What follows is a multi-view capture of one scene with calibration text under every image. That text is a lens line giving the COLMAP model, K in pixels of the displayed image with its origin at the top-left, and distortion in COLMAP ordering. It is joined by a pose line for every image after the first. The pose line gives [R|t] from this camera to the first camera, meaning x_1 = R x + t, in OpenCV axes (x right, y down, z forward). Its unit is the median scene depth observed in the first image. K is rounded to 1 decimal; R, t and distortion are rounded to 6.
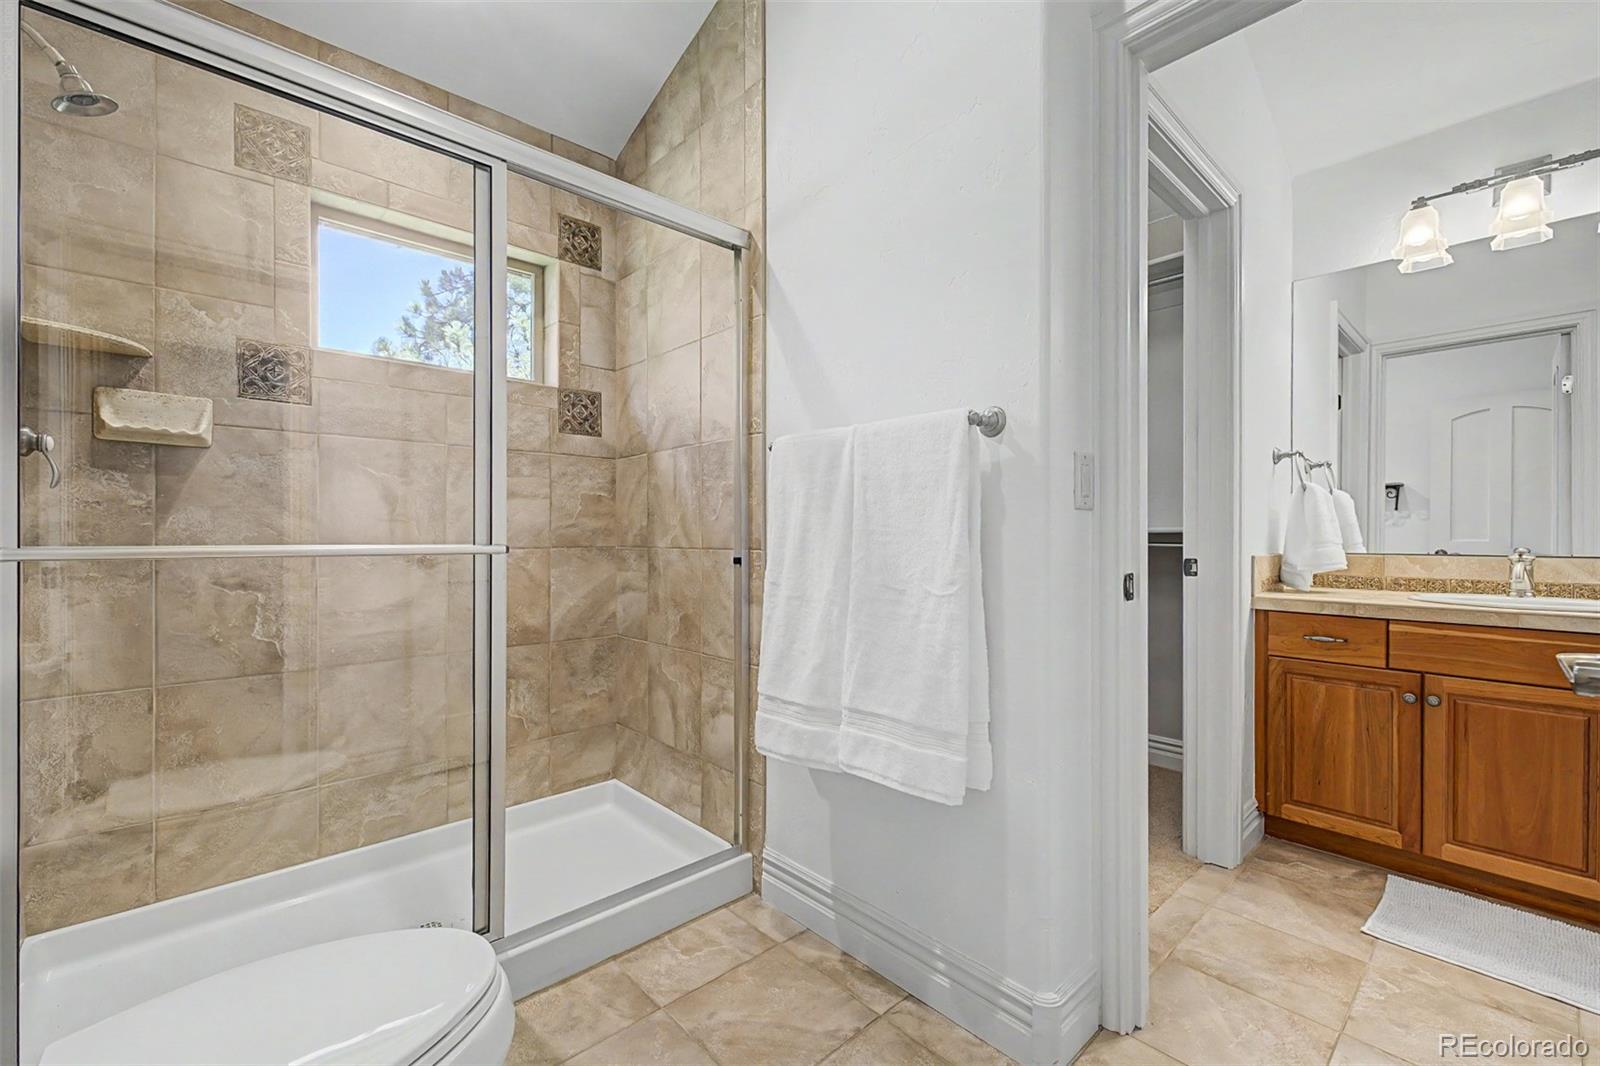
lens RADIAL K [[661.5, 0, 800.0], [0, 661.5, 533.0], [0, 0, 1]] dist [0.002375, -0.000664]
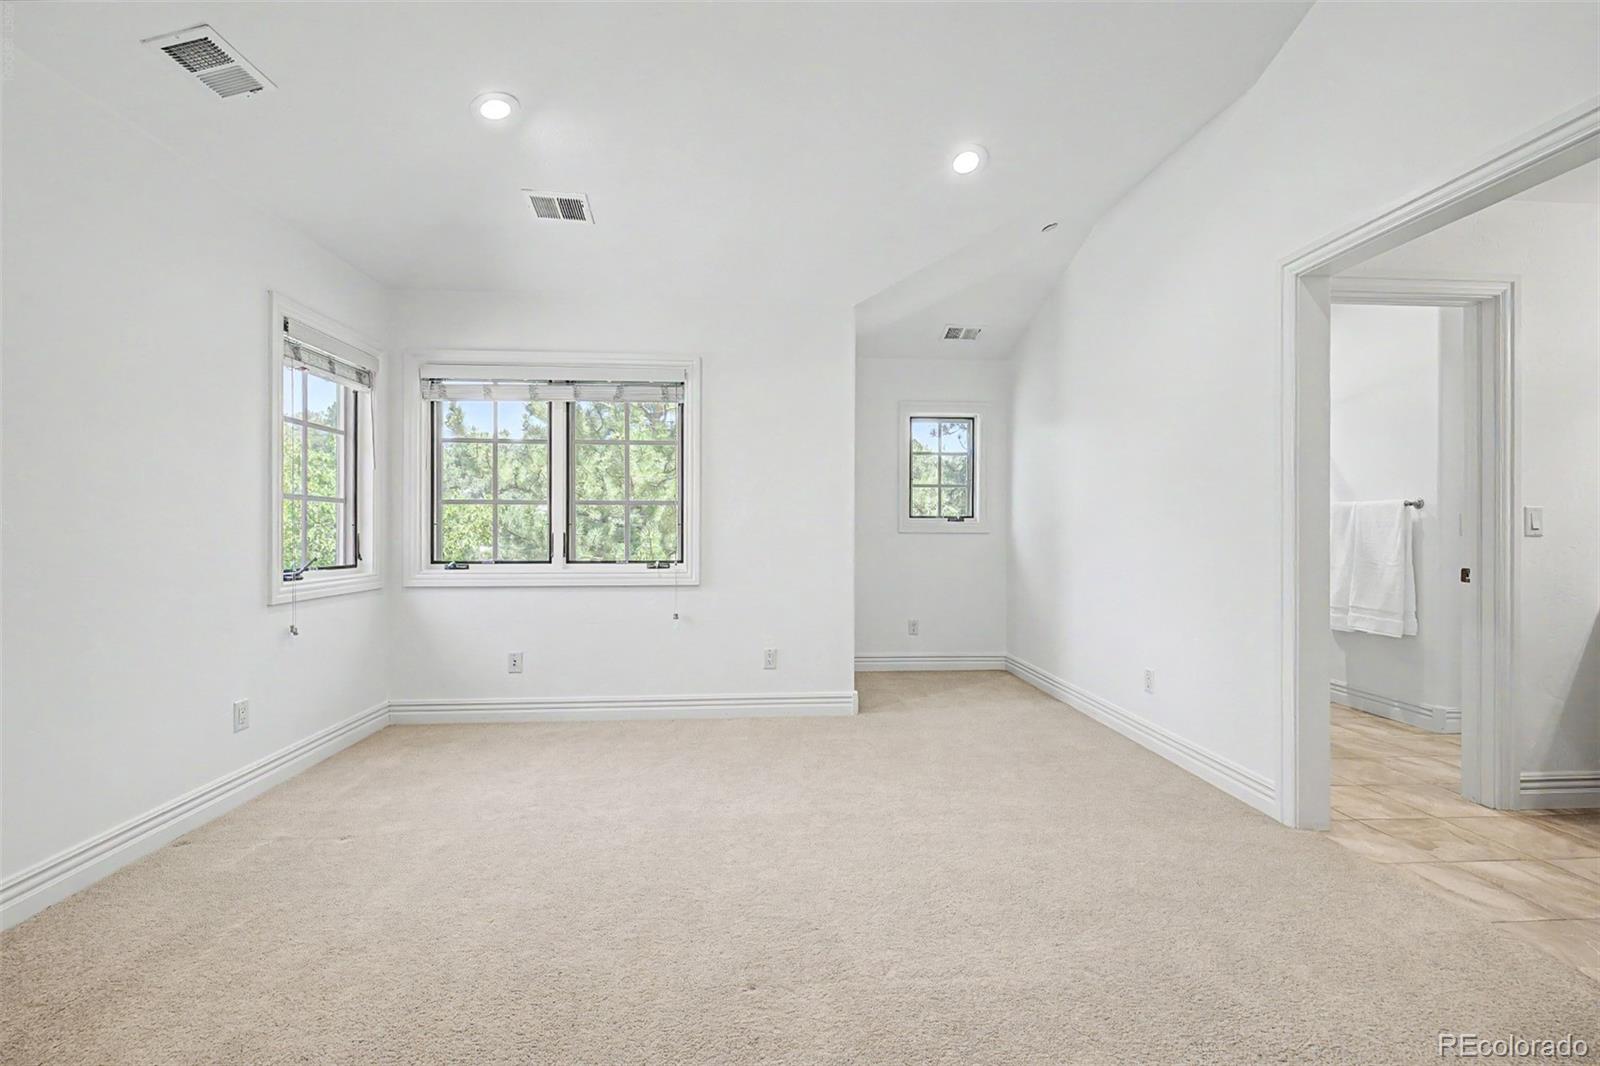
lens RADIAL K [[661.5, 0, 800.0], [0, 661.5, 533.0], [0, 0, 1]] dist [0.002375, -0.000664]
pose [[0.766313, 0.002870, -0.642461, 0.089976], [0.001059, 0.999983, 0.005730, -0.063569], [0.642466, -0.005071, 0.766297, -2.792507]]
